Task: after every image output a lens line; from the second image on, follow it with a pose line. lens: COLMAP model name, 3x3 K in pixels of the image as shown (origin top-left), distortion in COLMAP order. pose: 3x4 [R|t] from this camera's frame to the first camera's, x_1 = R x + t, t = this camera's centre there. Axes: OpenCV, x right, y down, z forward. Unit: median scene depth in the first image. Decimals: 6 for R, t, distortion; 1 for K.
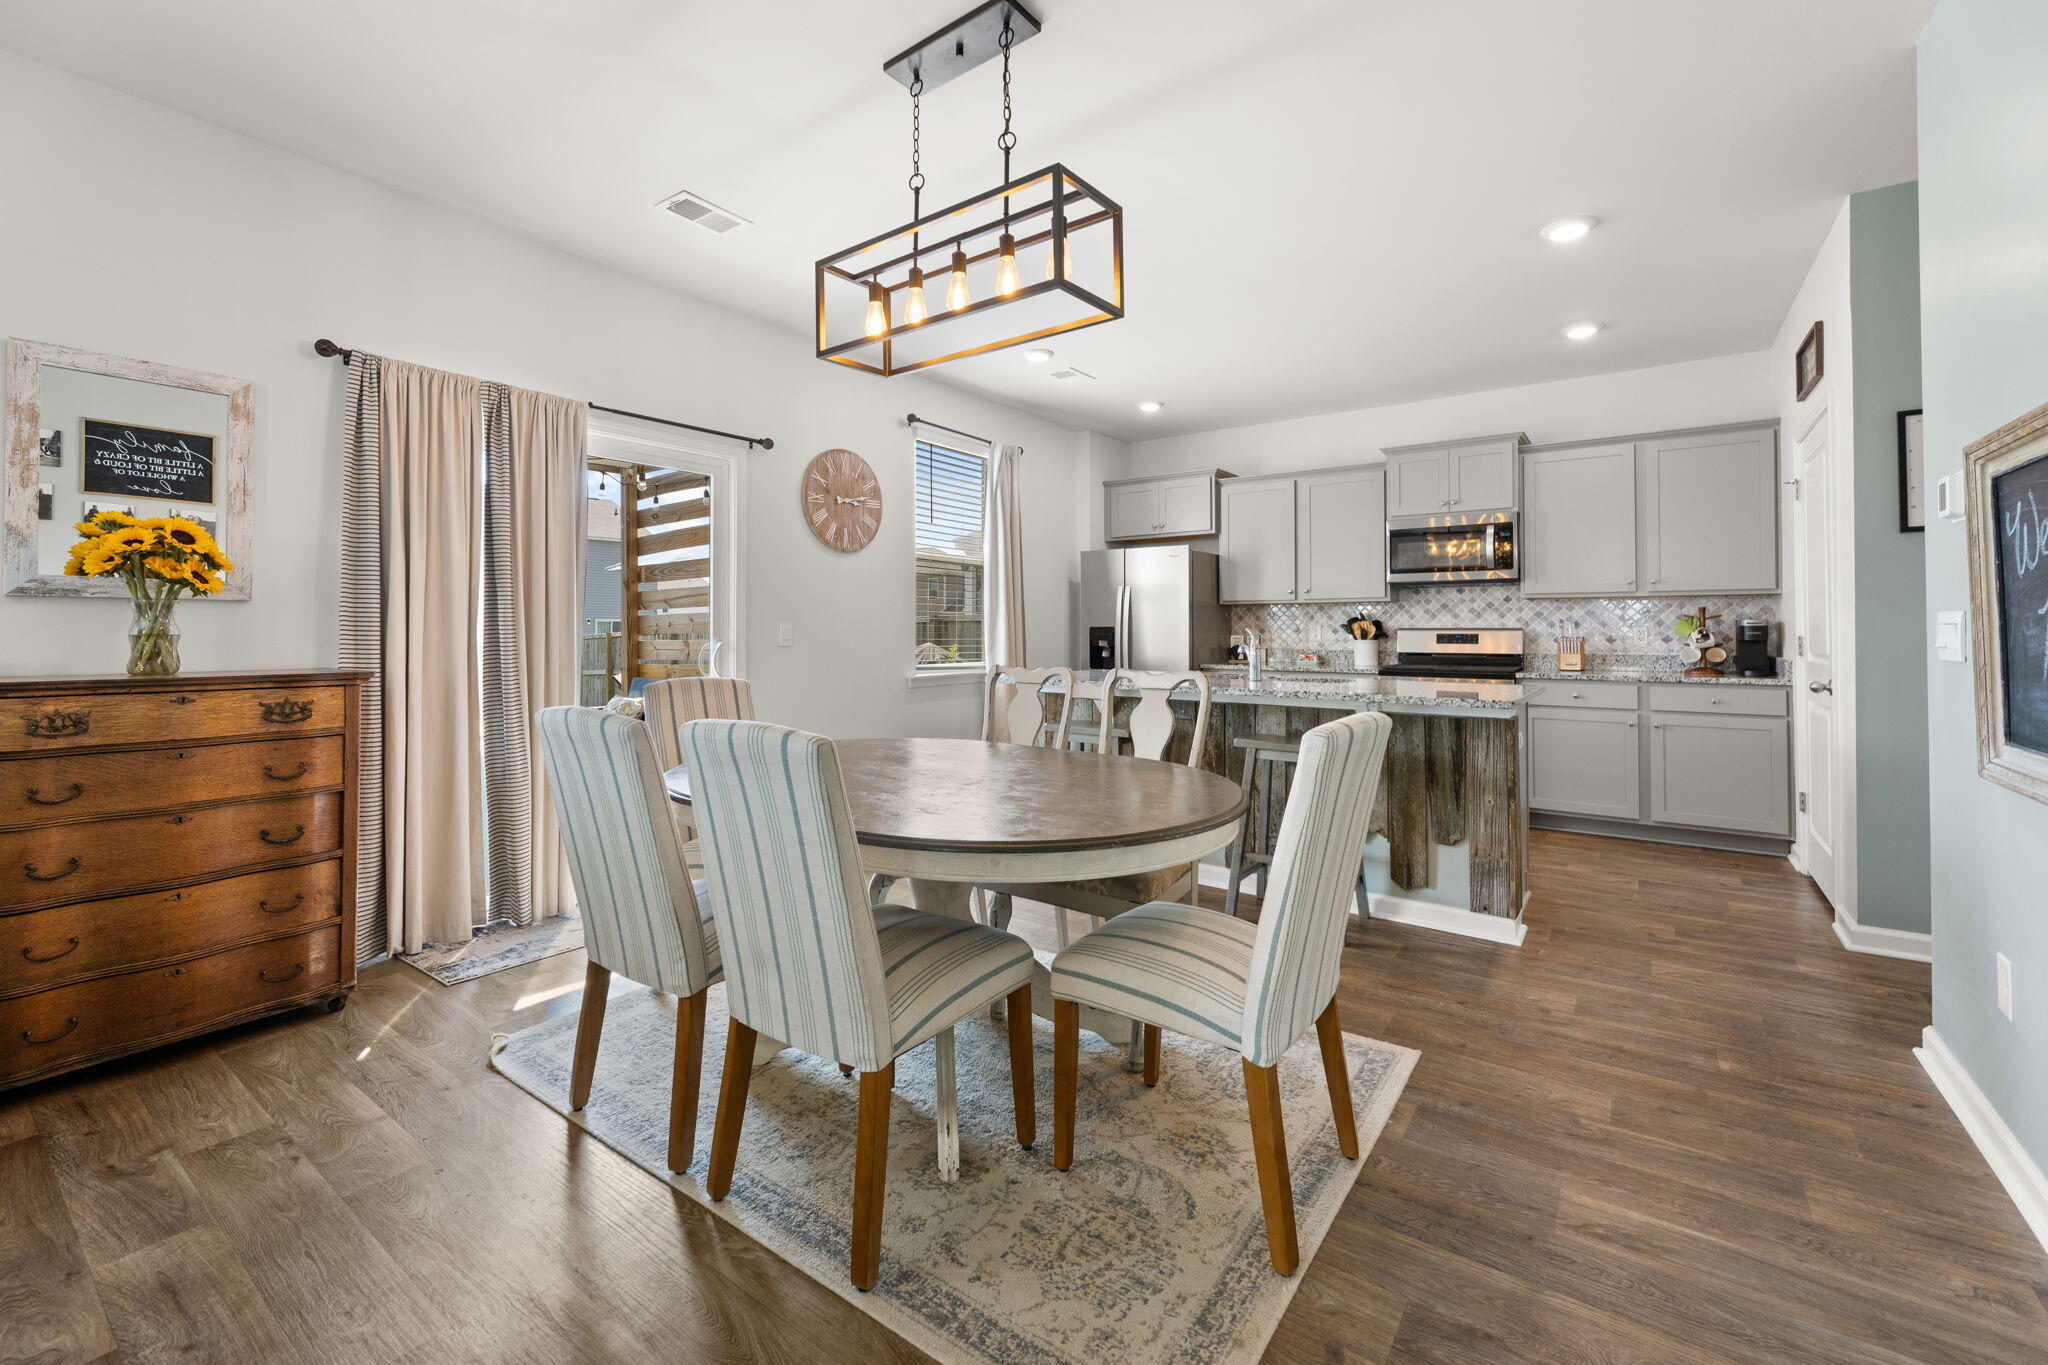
lens RADIAL K [[842.1, 0, 1023.0], [0, 842.1, 626.1], [0, 0, 1]] dist [-0.000245, -0.000171]
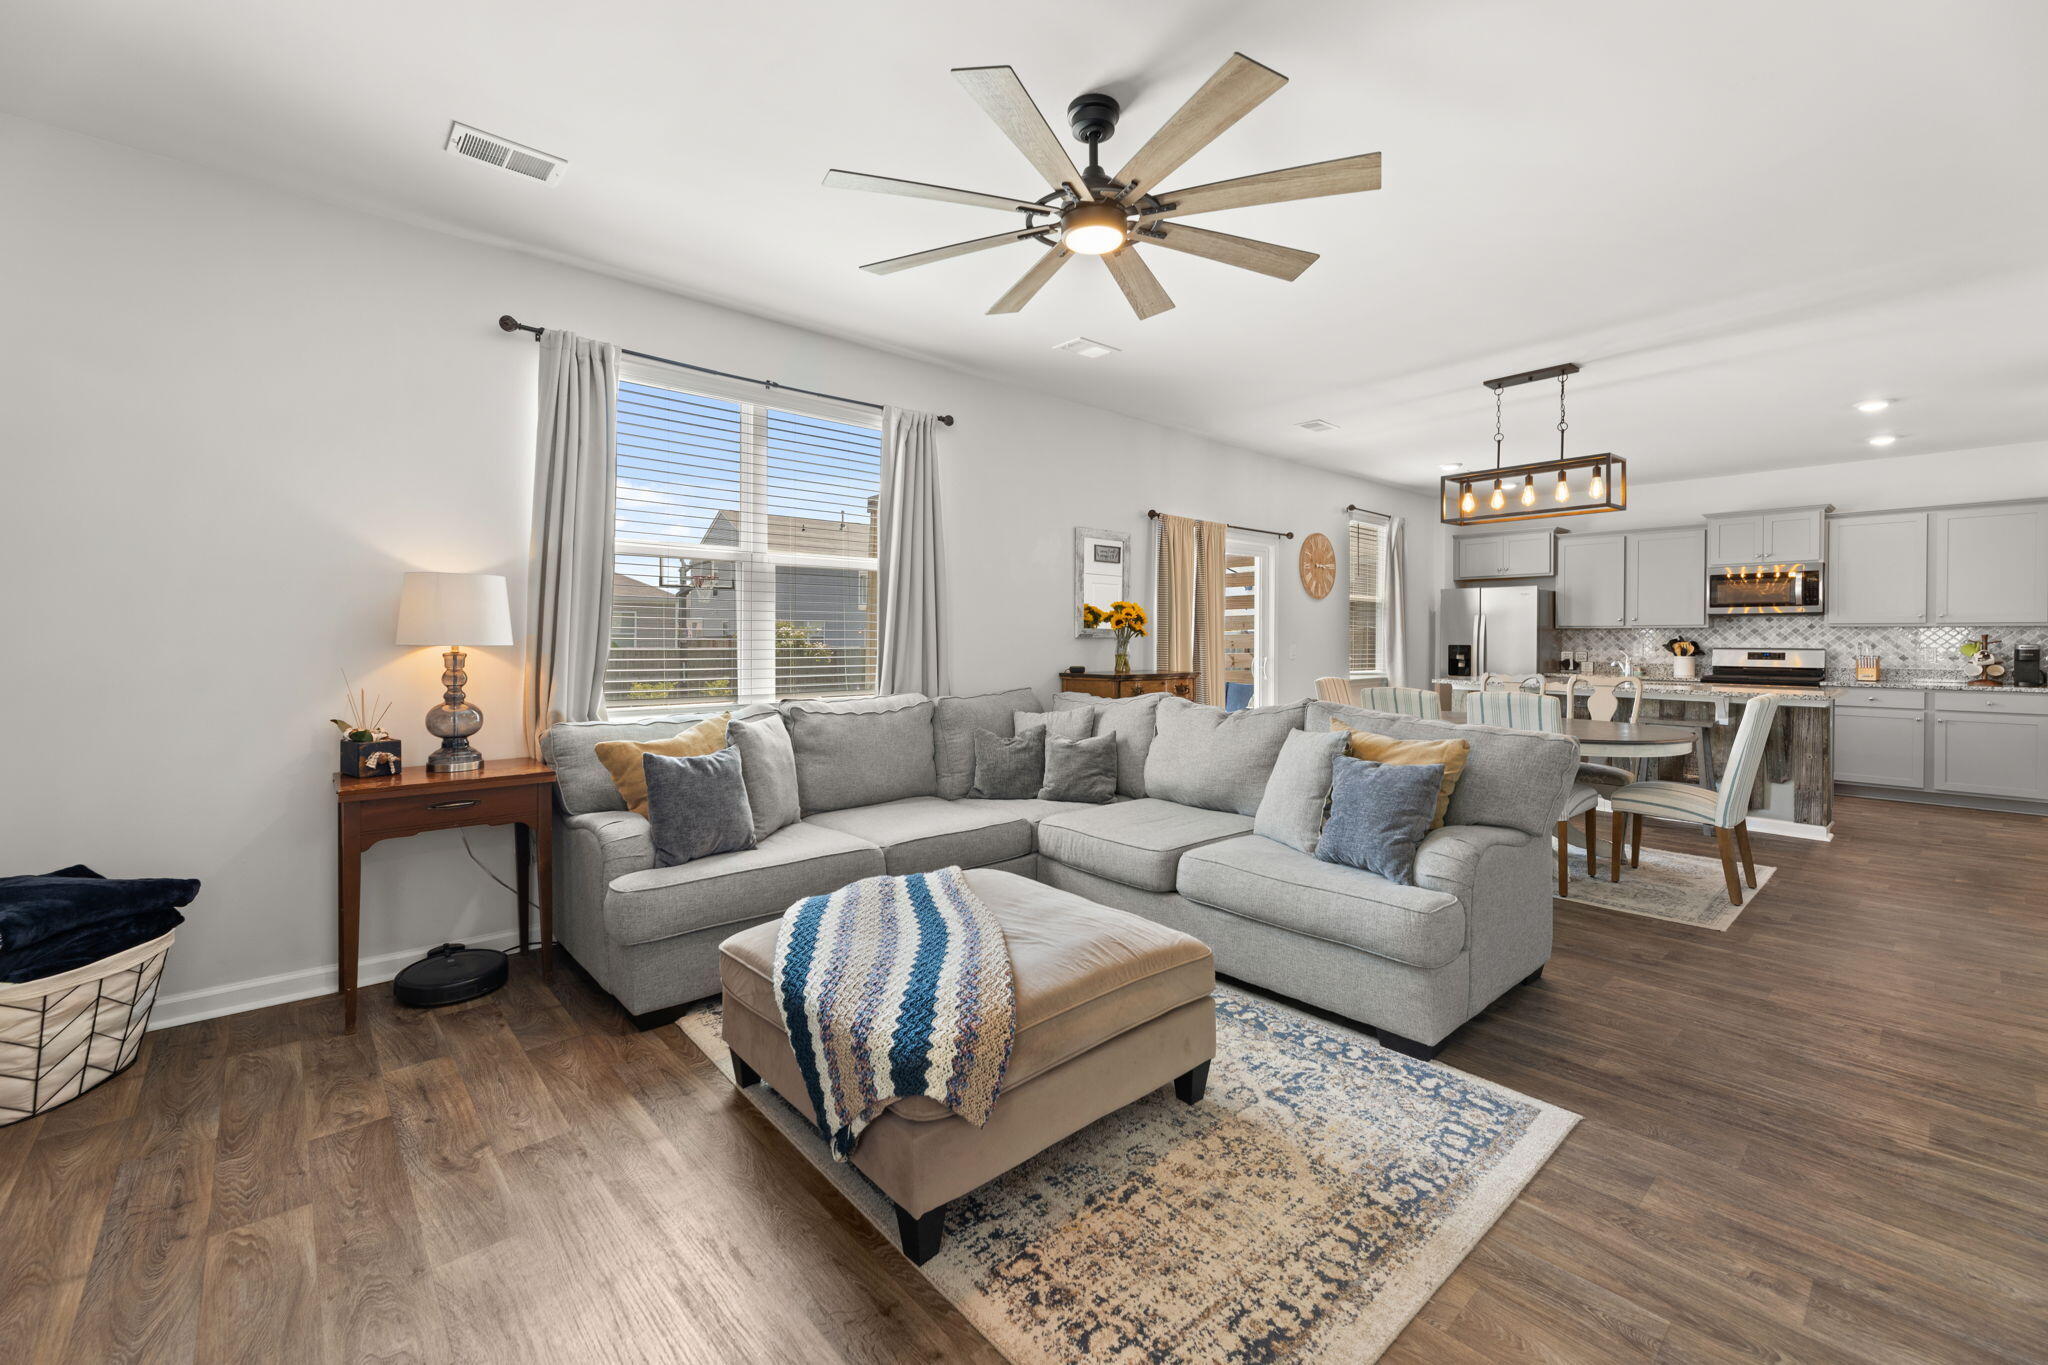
lens RADIAL K [[842.1, 0, 1018.7], [0, 842.1, 651.9], [0, 0, 1]] dist [-0.000245, -0.000171]
pose [[0.978106, 0.005775, -0.208030, -0.380998], [-0.001062, 0.999740, 0.022757, -0.021587], [0.208107, -0.022038, 0.977858, -0.573590]]
